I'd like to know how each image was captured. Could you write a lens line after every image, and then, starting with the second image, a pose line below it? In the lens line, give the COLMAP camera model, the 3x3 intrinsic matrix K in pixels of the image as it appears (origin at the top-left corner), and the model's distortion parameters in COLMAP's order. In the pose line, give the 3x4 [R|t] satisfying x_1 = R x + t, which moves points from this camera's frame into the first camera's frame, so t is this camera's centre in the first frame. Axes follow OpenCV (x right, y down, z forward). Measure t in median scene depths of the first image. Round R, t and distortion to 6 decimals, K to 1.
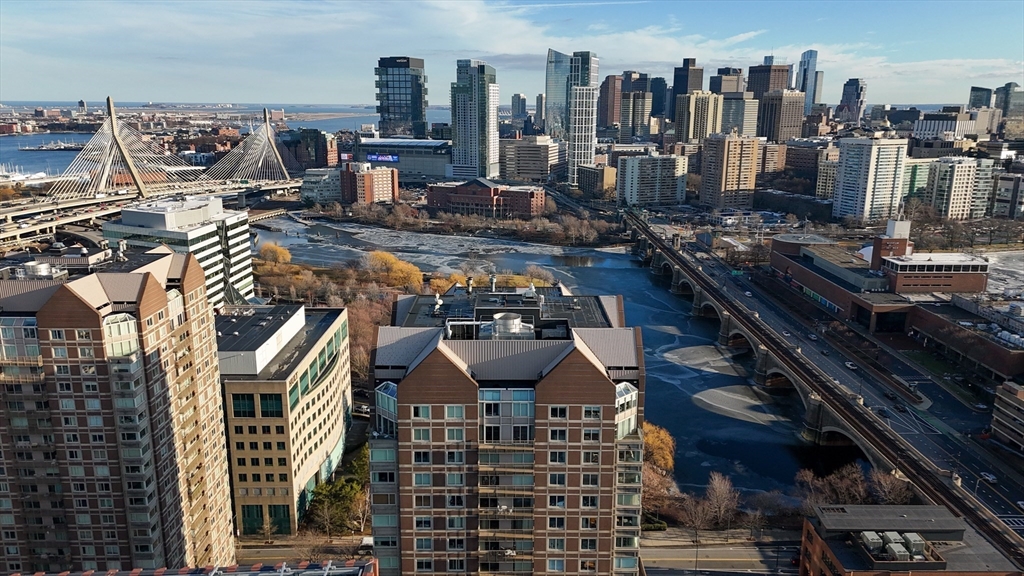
lens RADIAL K [[746.2, 0, 521.6], [0, 746.2, 289.7], [0, 0, 1]] dist [0.060370, -0.048412]
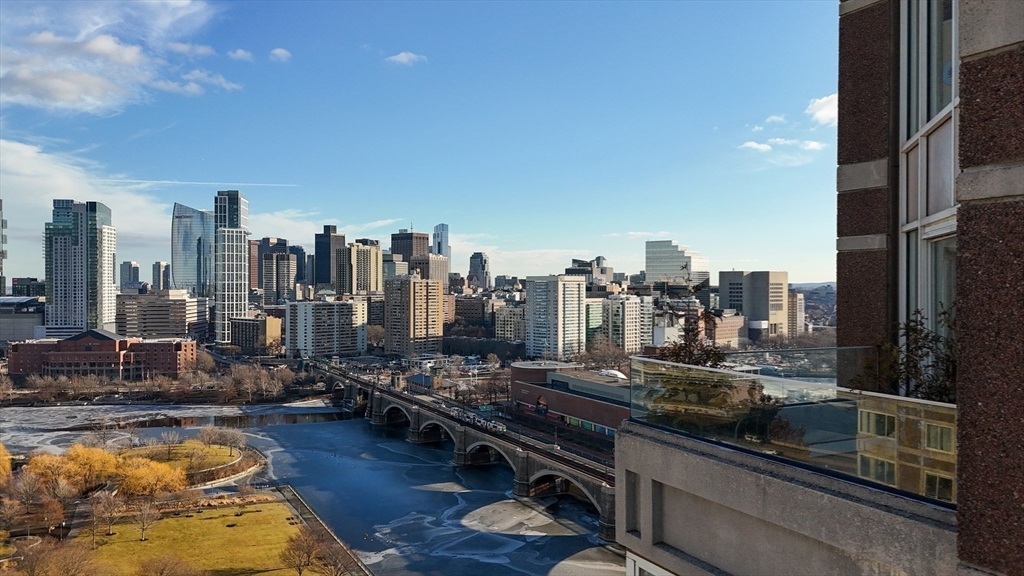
lens RADIAL K [[746.2, 0, 522.2], [0, 746.2, 290.2], [0, 0, 1]] dist [0.060370, -0.048412]
pose [[0.885207, -0.008979, 0.465112, -0.030126], [0.117258, 0.971838, -0.204406, 0.013304], [-0.450178, 0.235479, 0.861330, 0.157155]]
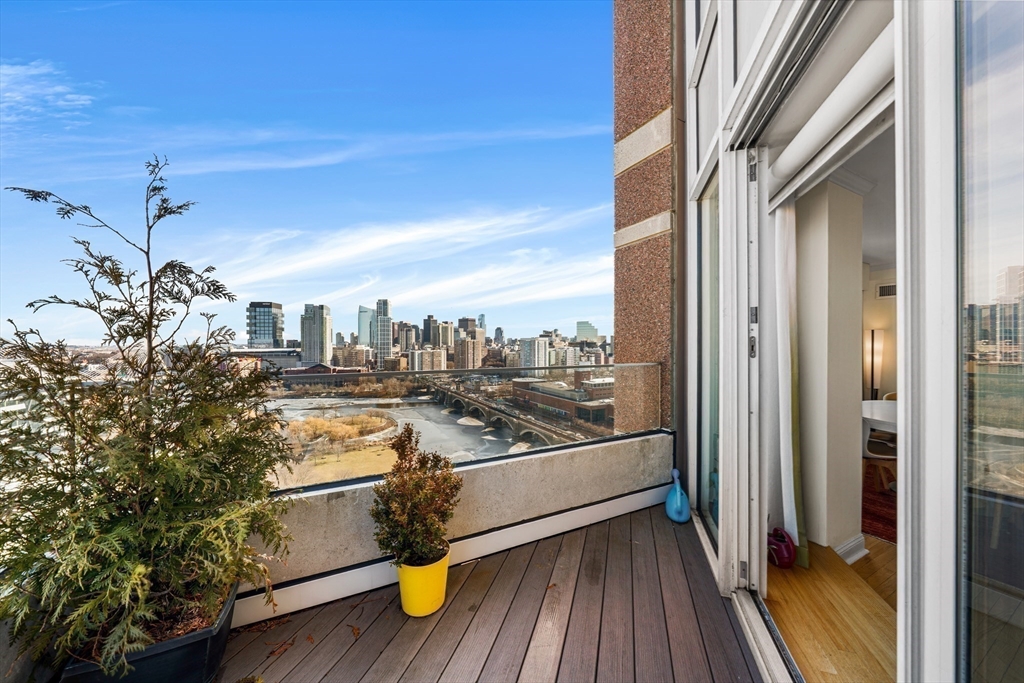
lens RADIAL K [[346.0, 0, 518.3], [0, 346.0, 346.4], [0, 0, 1]] dist [-0.012147, 0.000313]
pose [[0.887377, -0.013694, 0.460841, -0.022872], [0.119376, 0.972296, -0.200974, 0.012801], [-0.445322, 0.233353, 0.864428, 0.162357]]
